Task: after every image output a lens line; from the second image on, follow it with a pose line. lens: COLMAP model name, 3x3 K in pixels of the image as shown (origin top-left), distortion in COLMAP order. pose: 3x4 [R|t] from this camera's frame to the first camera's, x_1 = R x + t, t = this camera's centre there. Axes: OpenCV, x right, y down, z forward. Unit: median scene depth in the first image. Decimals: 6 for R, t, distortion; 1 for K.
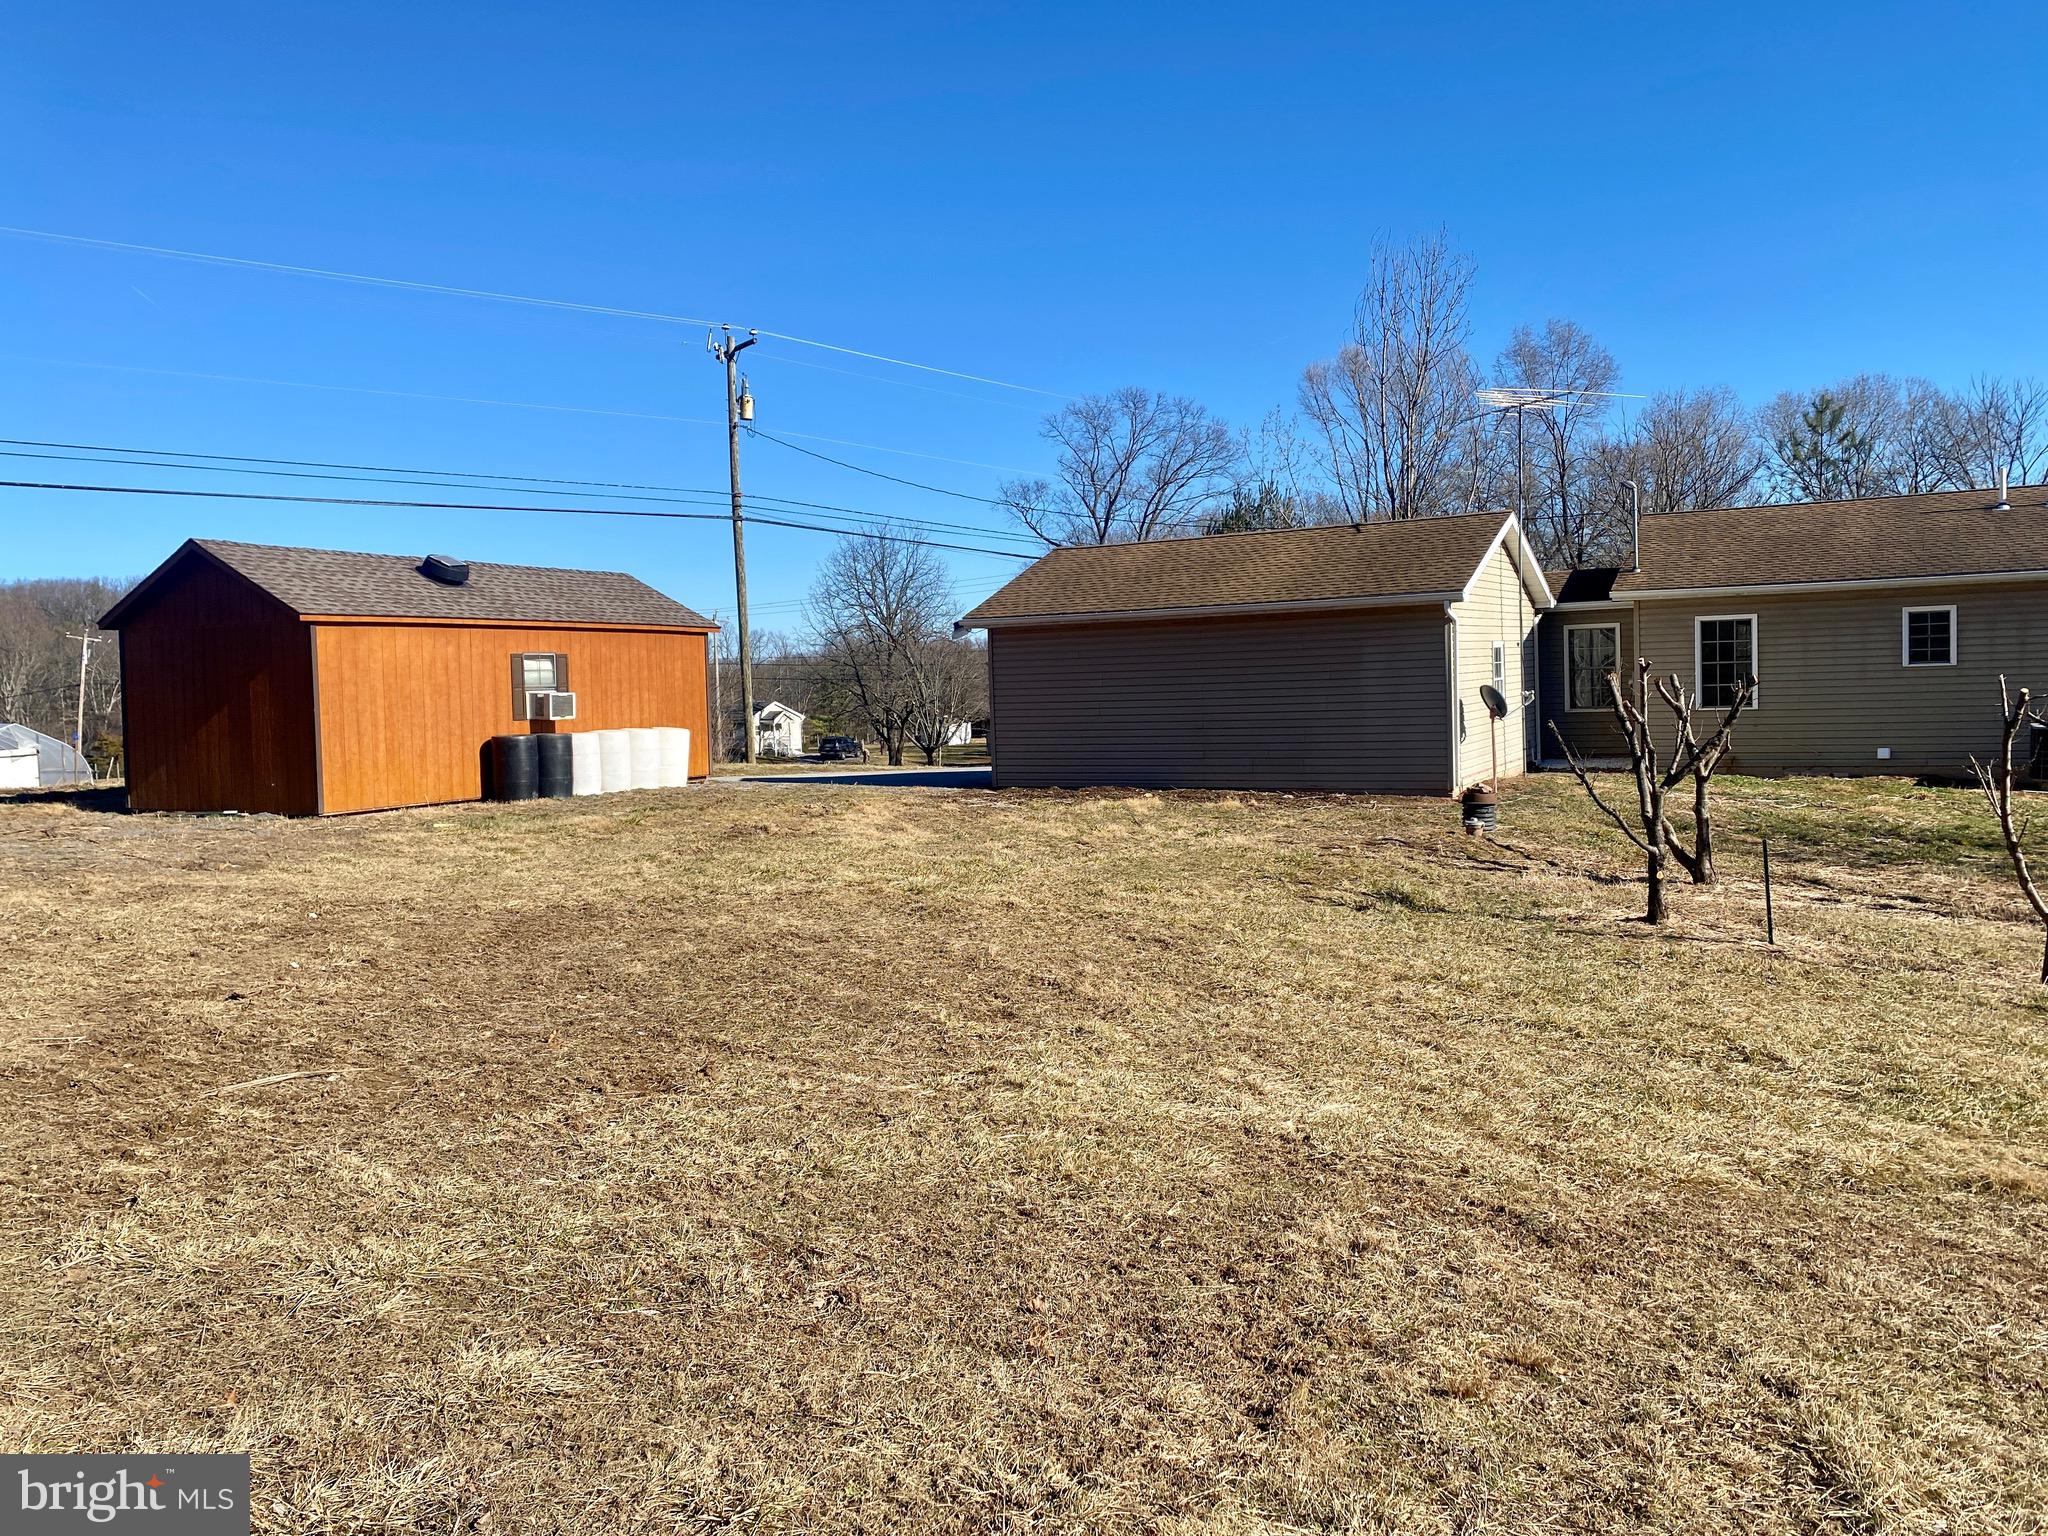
lens RADIAL K [[1542.6, 0, 1027.0], [0, 1542.6, 764.5], [0, 0, 1]] dist [0.007392, 0.004360]
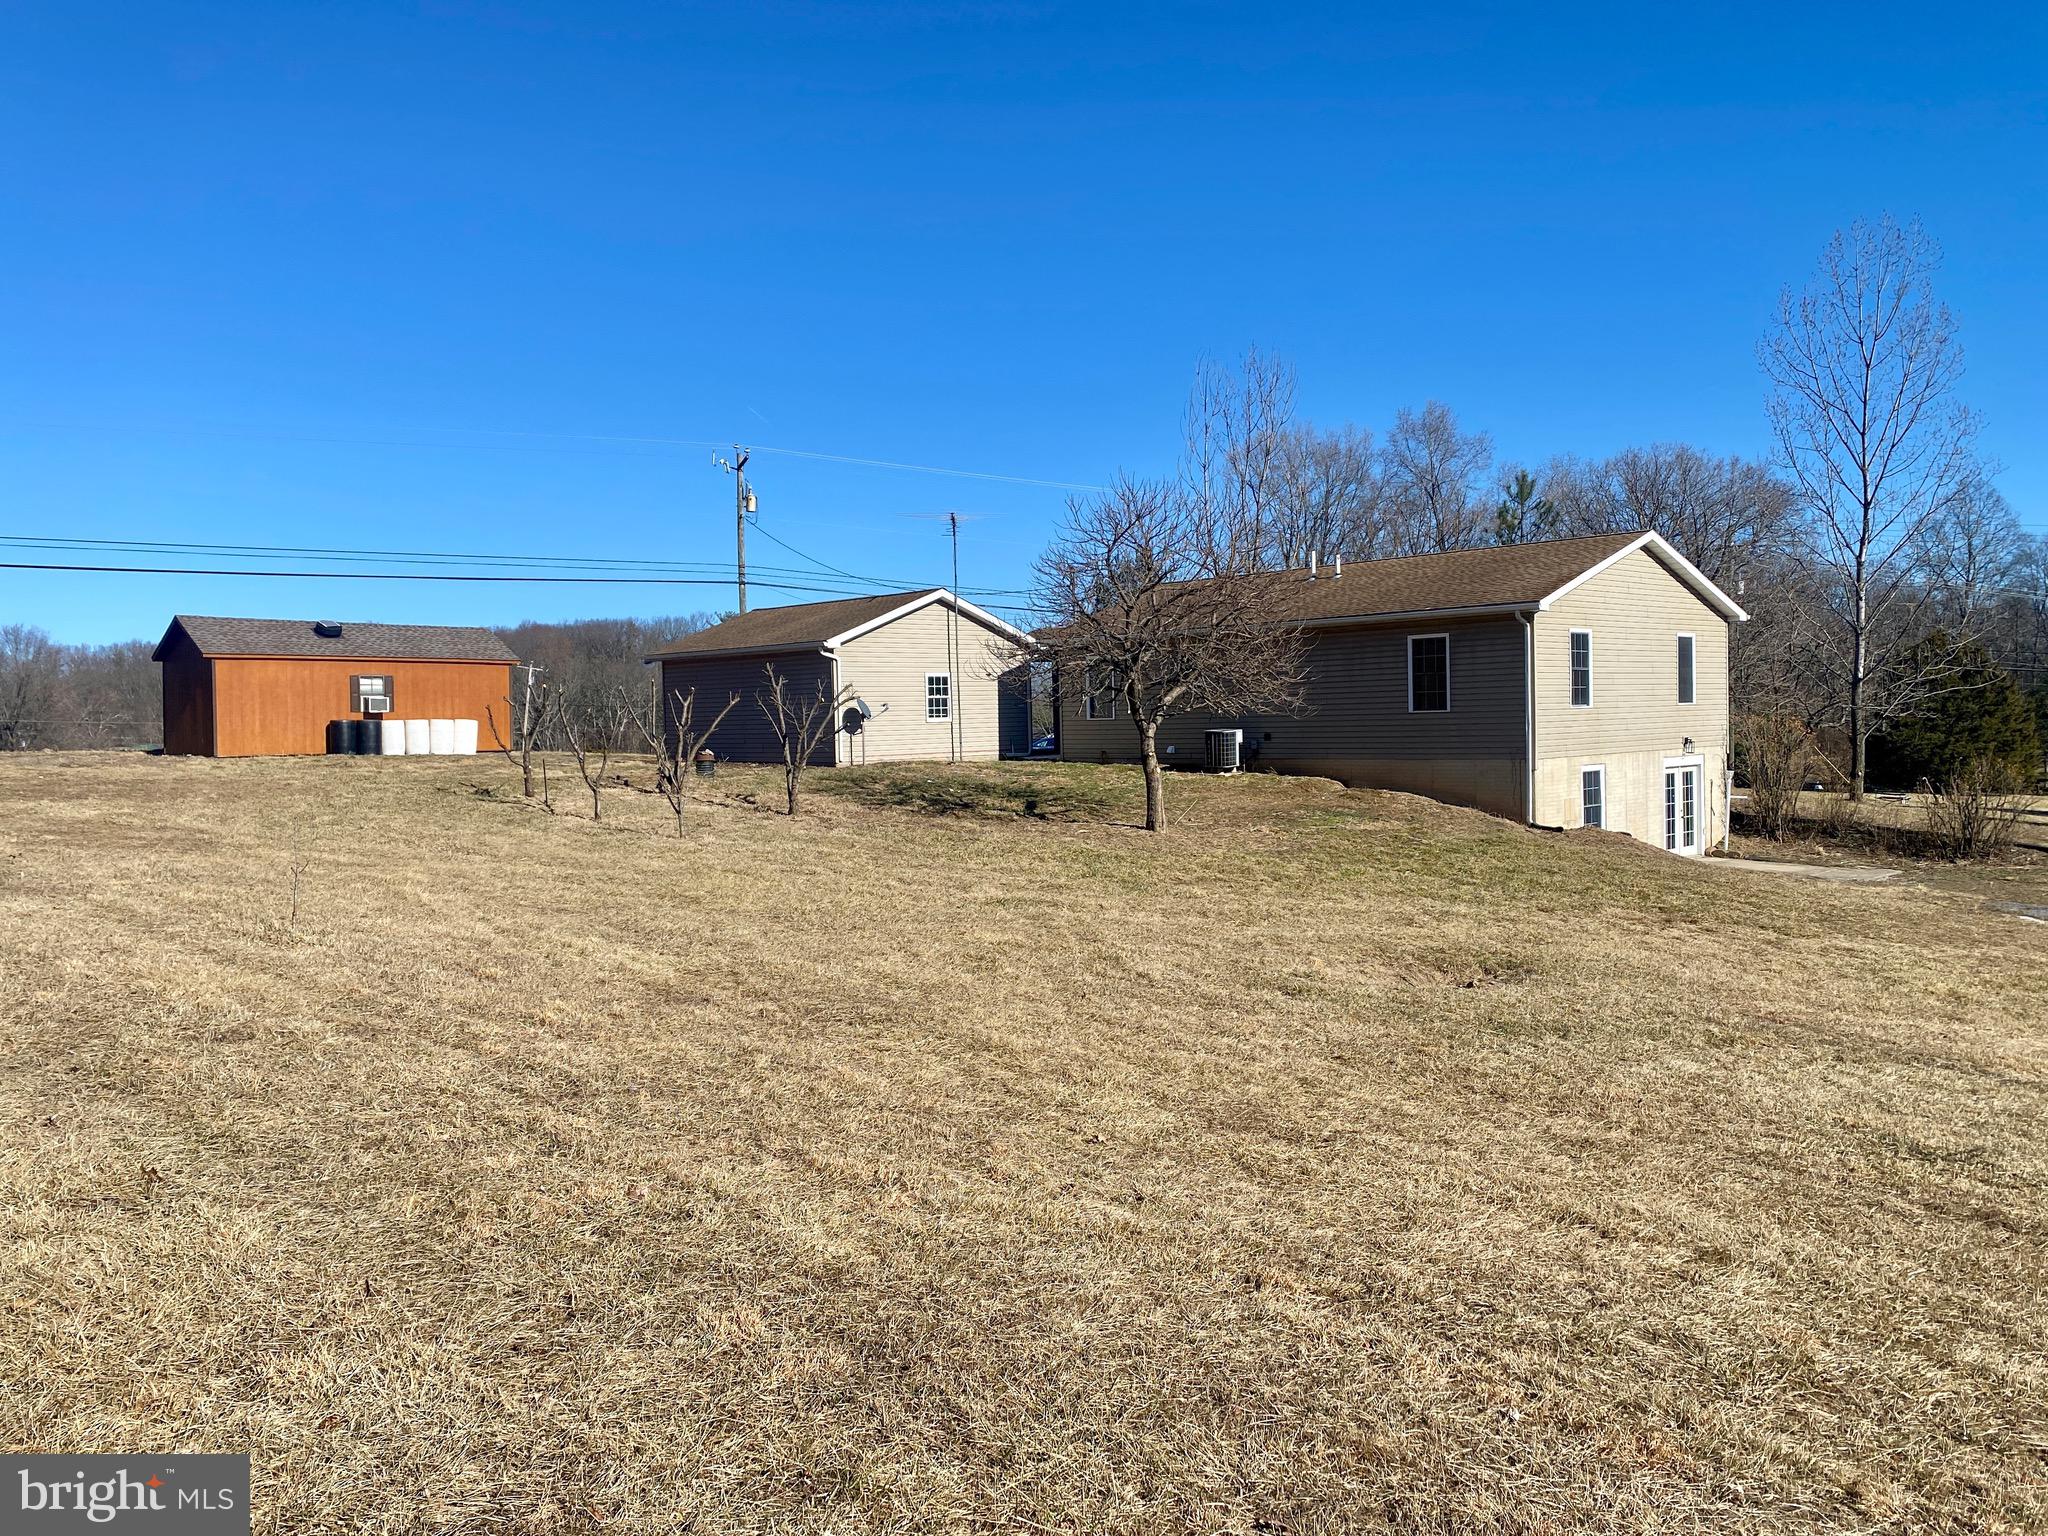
lens RADIAL K [[1542.6, 0, 1018.4], [0, 1542.6, 771.3], [0, 0, 1]] dist [0.007392, 0.004360]
pose [[0.939513, 0.014814, -0.342193, 1.019692], [-0.021006, 0.999676, -0.014395, 0.050340], [0.341869, 0.020712, 0.939519, -0.430980]]
